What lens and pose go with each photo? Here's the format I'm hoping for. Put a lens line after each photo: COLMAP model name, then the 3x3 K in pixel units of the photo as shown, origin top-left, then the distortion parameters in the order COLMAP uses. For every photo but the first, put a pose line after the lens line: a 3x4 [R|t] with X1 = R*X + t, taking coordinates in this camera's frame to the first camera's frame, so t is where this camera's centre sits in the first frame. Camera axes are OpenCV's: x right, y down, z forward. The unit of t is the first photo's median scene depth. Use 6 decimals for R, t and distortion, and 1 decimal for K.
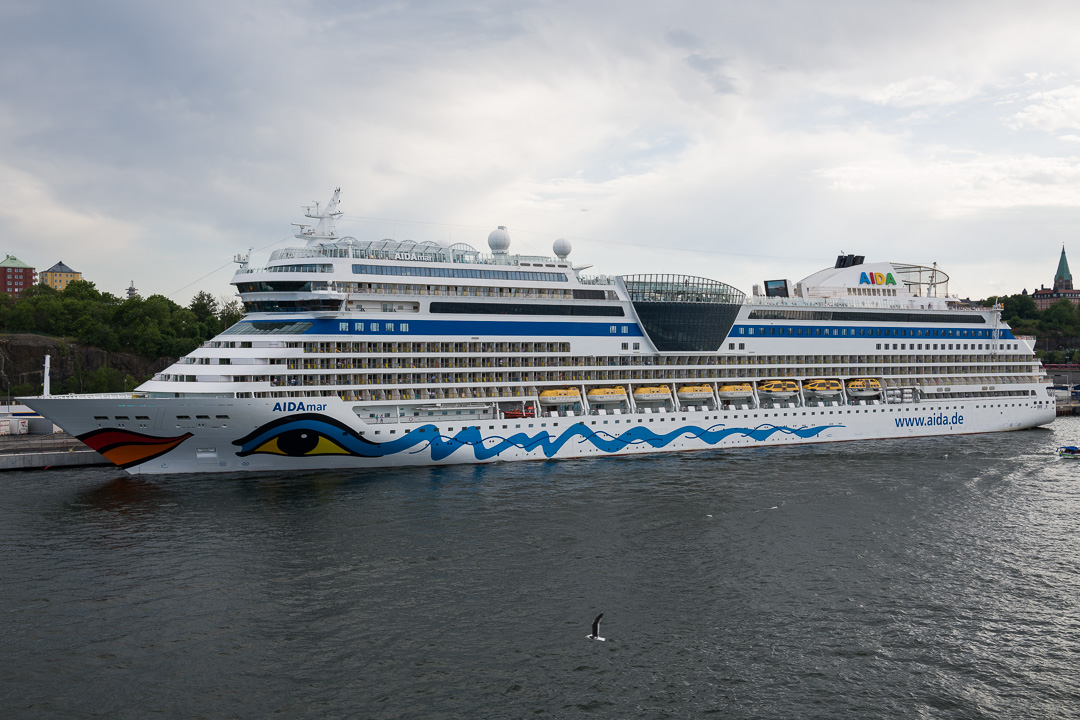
lens RADIAL K [[1150.3, 0, 543.0], [0, 1150.3, 360.1], [0, 0, 1]] dist [0.089364, 0.000000]
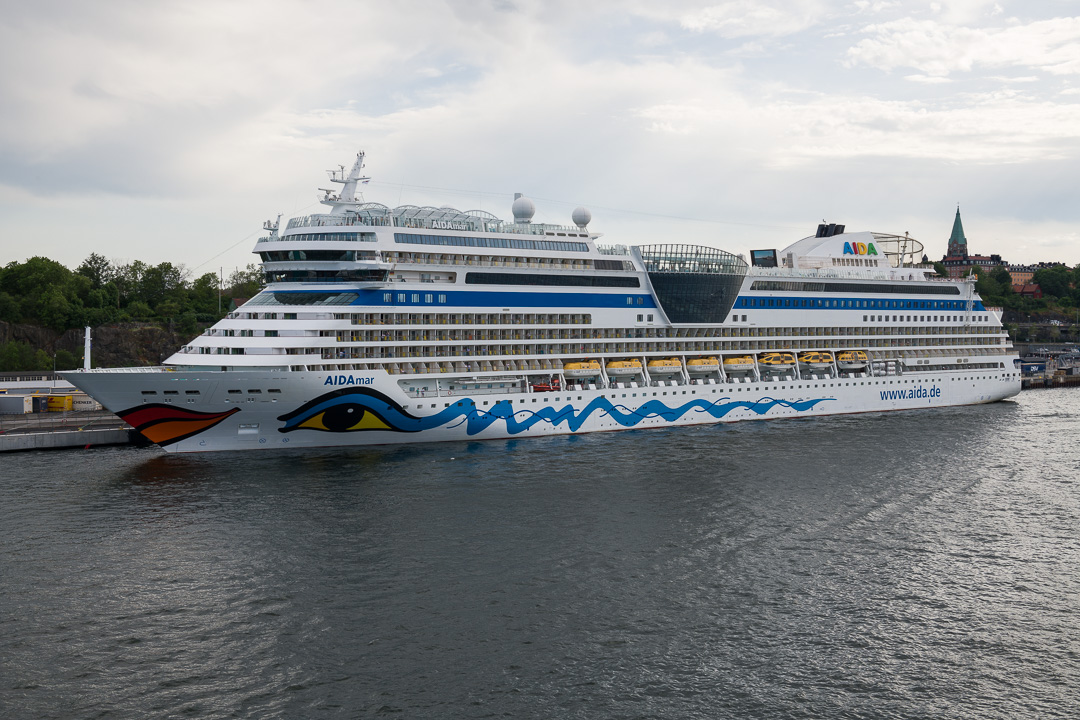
lens RADIAL K [[1397.8, 0, 537.0], [0, 1397.8, 353.9], [0, 0, 1]] dist [0.196967, 0.000000]
pose [[0.986572, -0.003177, 0.163295, -0.209337], [0.000899, 0.999901, 0.014022, 0.001628], [-0.163323, -0.013687, 0.986478, -0.158050]]
